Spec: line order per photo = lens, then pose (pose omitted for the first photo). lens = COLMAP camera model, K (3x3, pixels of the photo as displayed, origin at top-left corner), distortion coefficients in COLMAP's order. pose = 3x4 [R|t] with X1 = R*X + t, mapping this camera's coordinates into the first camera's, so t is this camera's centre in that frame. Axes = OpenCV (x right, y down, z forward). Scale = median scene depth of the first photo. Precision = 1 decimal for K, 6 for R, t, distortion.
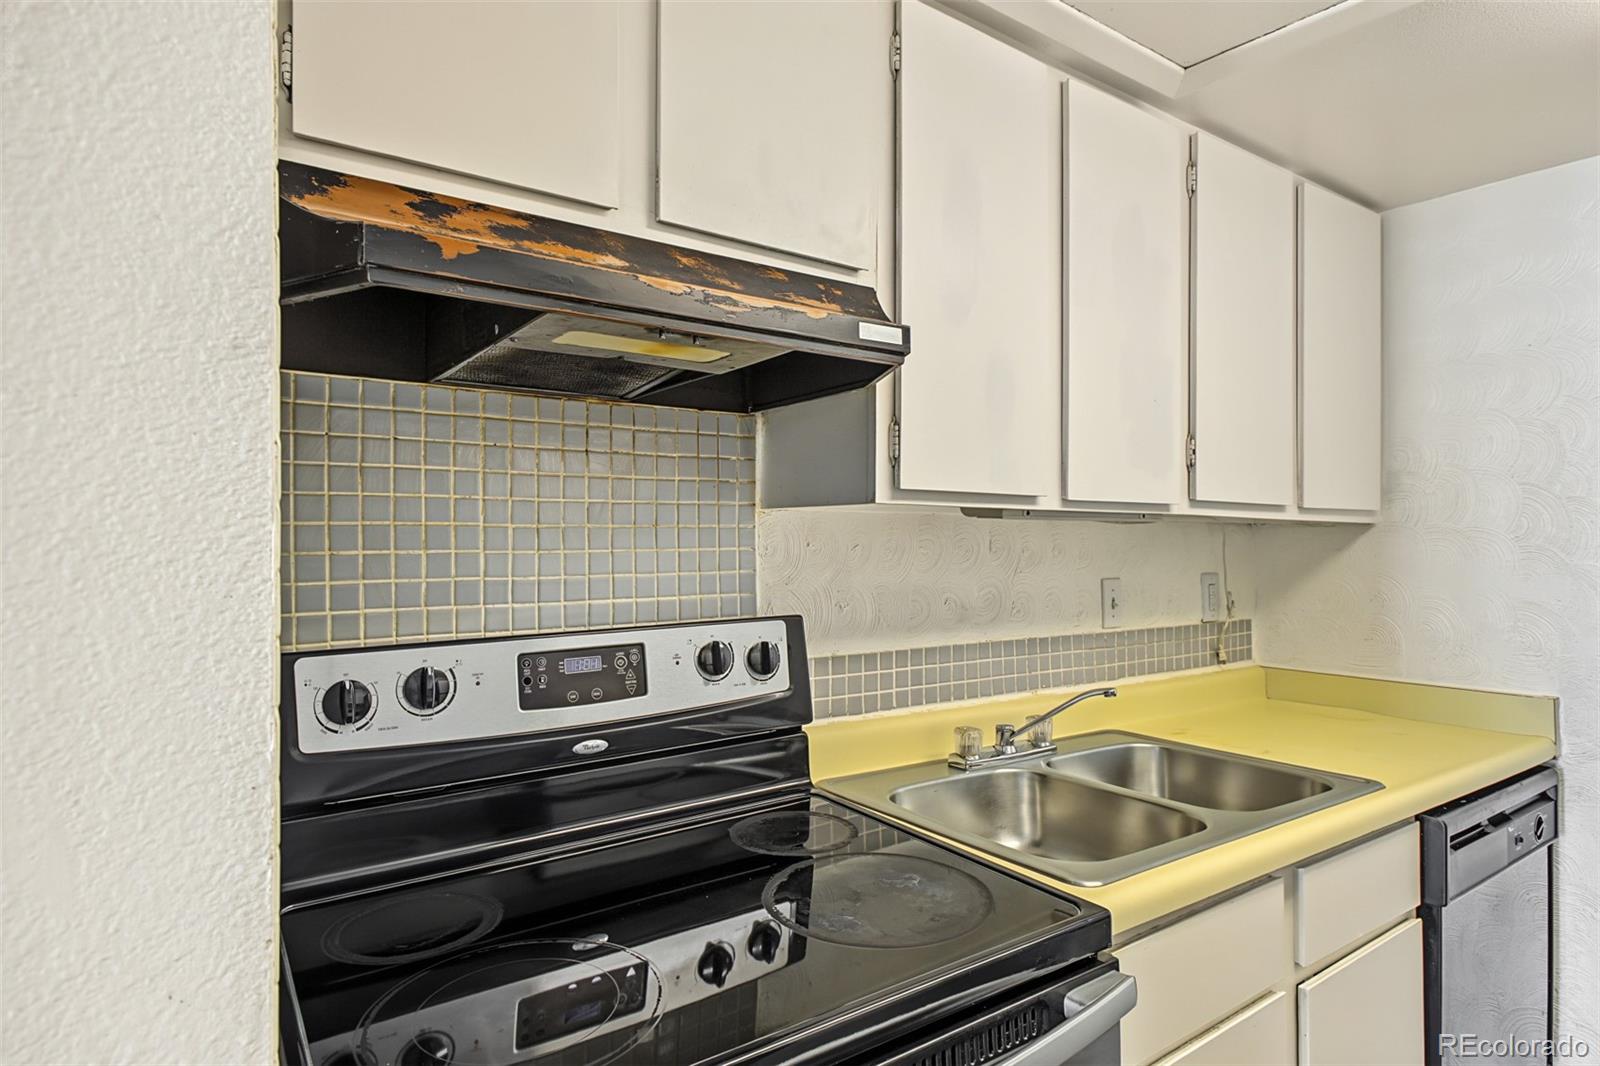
lens RADIAL K [[881.2, 0, 810.1], [0, 881.2, 524.5], [0, 0, 1]] dist [0.018889, -0.000735]
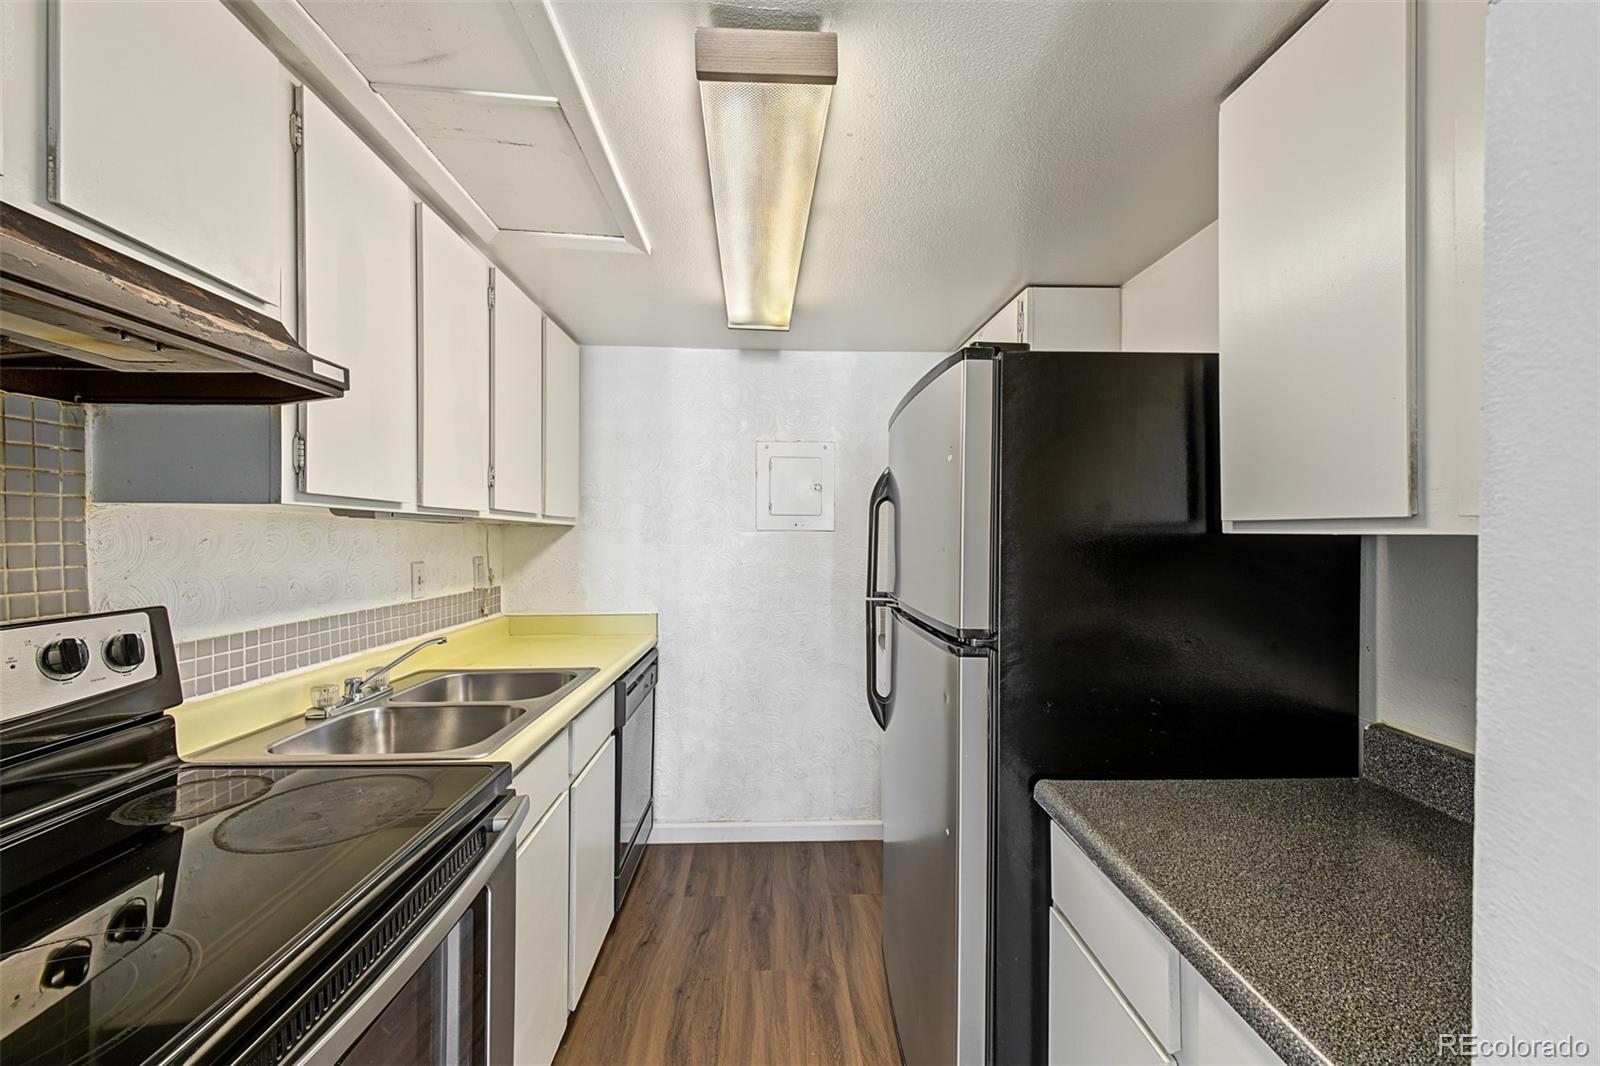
lens RADIAL K [[622.3, 0, 792.7], [0, 622.3, 533.9], [0, 0, 1]] dist [0.018689, -0.006961]
pose [[0.555408, 0.003551, 0.831570, -0.207409], [-0.017546, 0.999818, 0.007449, -0.001442], [-0.831393, -0.018728, 0.555370, -0.039773]]
